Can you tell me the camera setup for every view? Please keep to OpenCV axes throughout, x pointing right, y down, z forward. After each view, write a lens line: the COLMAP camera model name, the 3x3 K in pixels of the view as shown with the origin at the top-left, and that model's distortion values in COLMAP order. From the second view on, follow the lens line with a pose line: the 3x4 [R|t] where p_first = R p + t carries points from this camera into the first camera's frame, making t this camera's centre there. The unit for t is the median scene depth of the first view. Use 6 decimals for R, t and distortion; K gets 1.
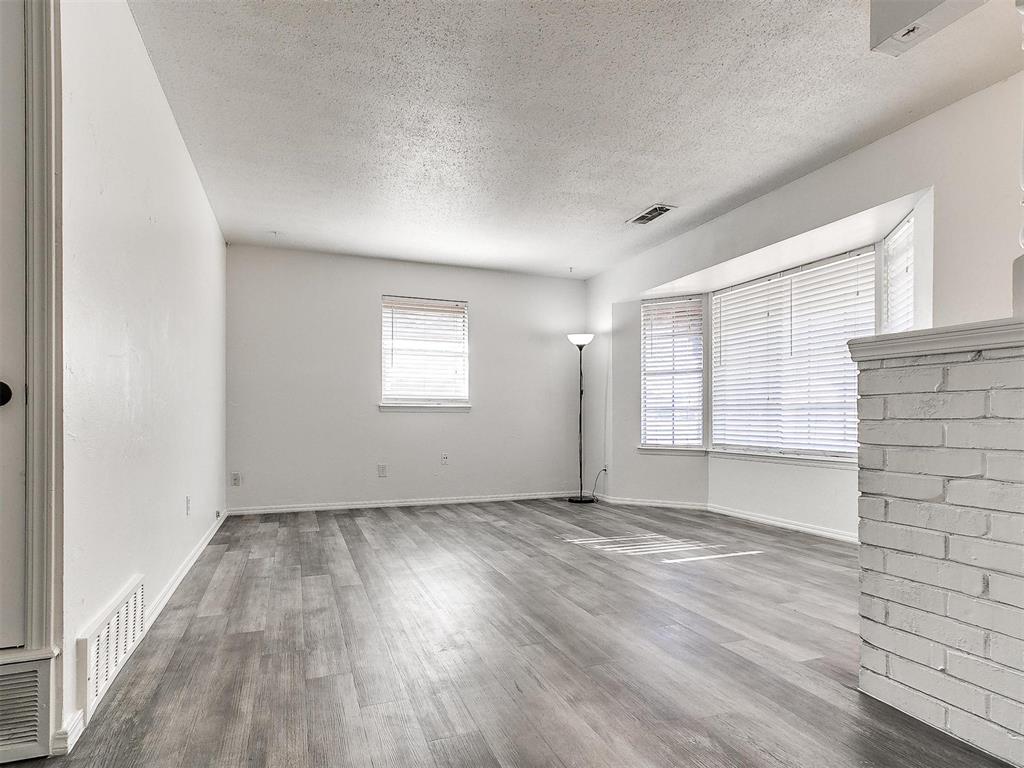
lens RADIAL K [[548.3, 0, 511.2], [0, 548.3, 418.6], [0, 0, 1]] dist [0.025396, 0.000390]
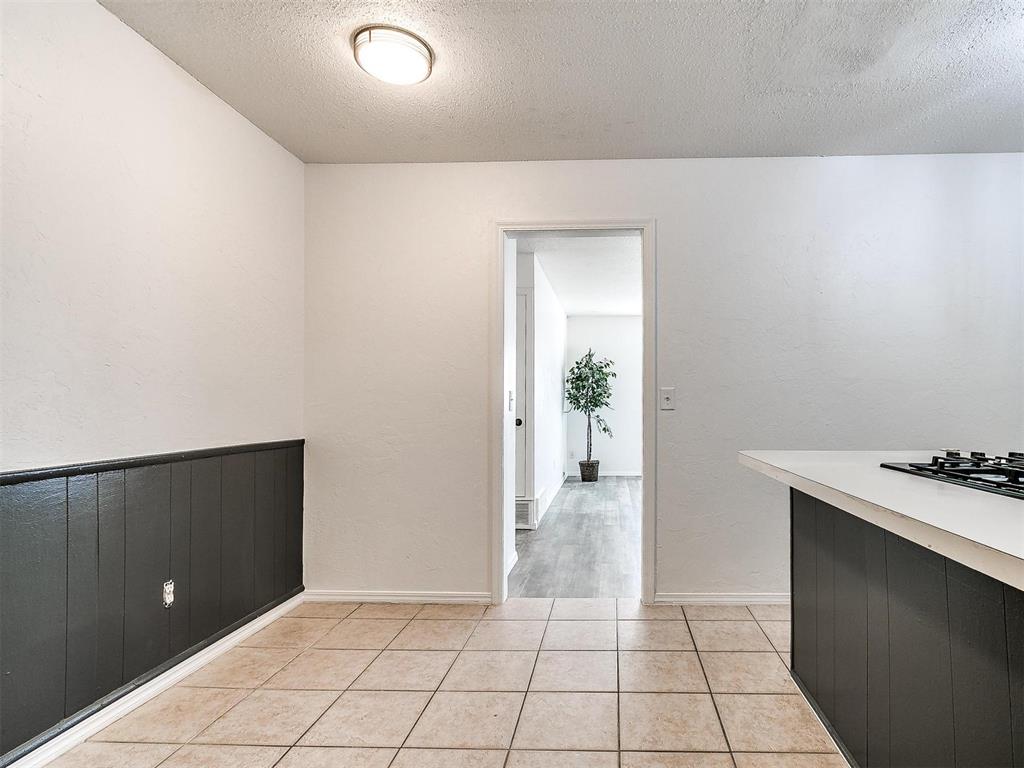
lens RADIAL K [[550.5, 0, 498.3], [0, 550.5, 382.1], [0, 0, 1]] dist [0.000002, 0.012309]
pose [[0.836582, -0.022801, -0.547367, 0.252206], [0.000356, 0.999156, -0.041075, -0.043862], [0.547841, 0.034168, 0.835884, -0.570156]]
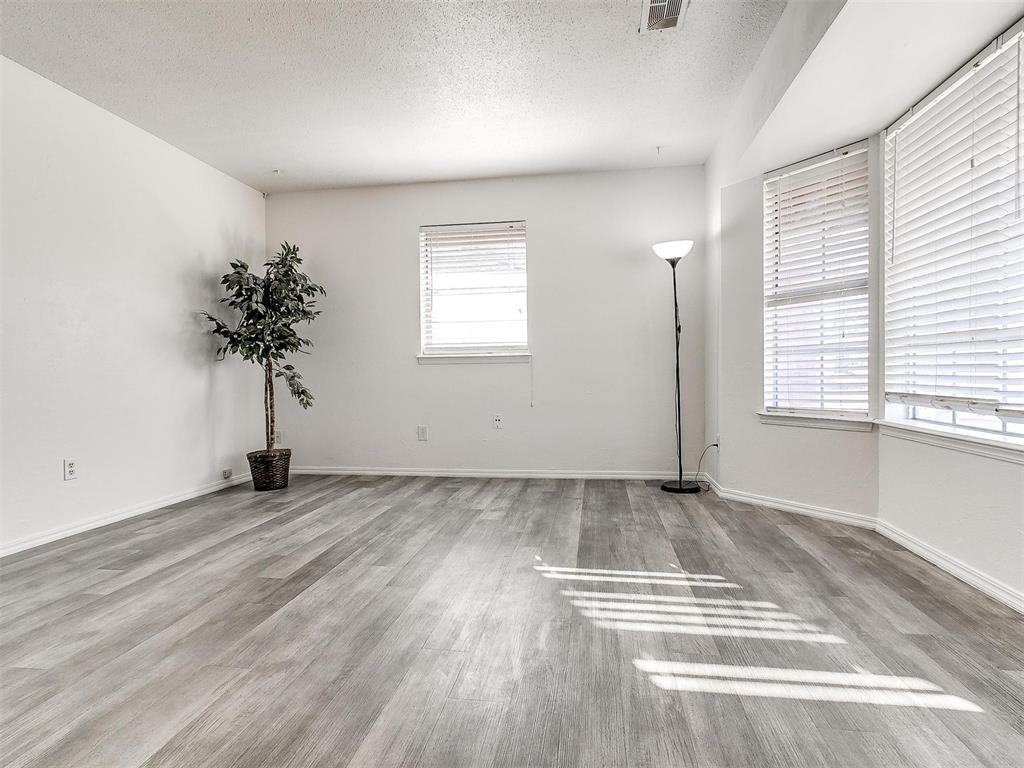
lens RADIAL K [[550.5, 0, 498.3], [0, 550.5, 382.1], [0, 0, 1]] dist [0.000002, 0.012309]
pose [[0.862508, -0.004894, -0.506019, 0.320754], [0.016531, 0.999692, 0.018508, 0.001668], [0.505773, -0.024328, 0.862324, 0.344386]]
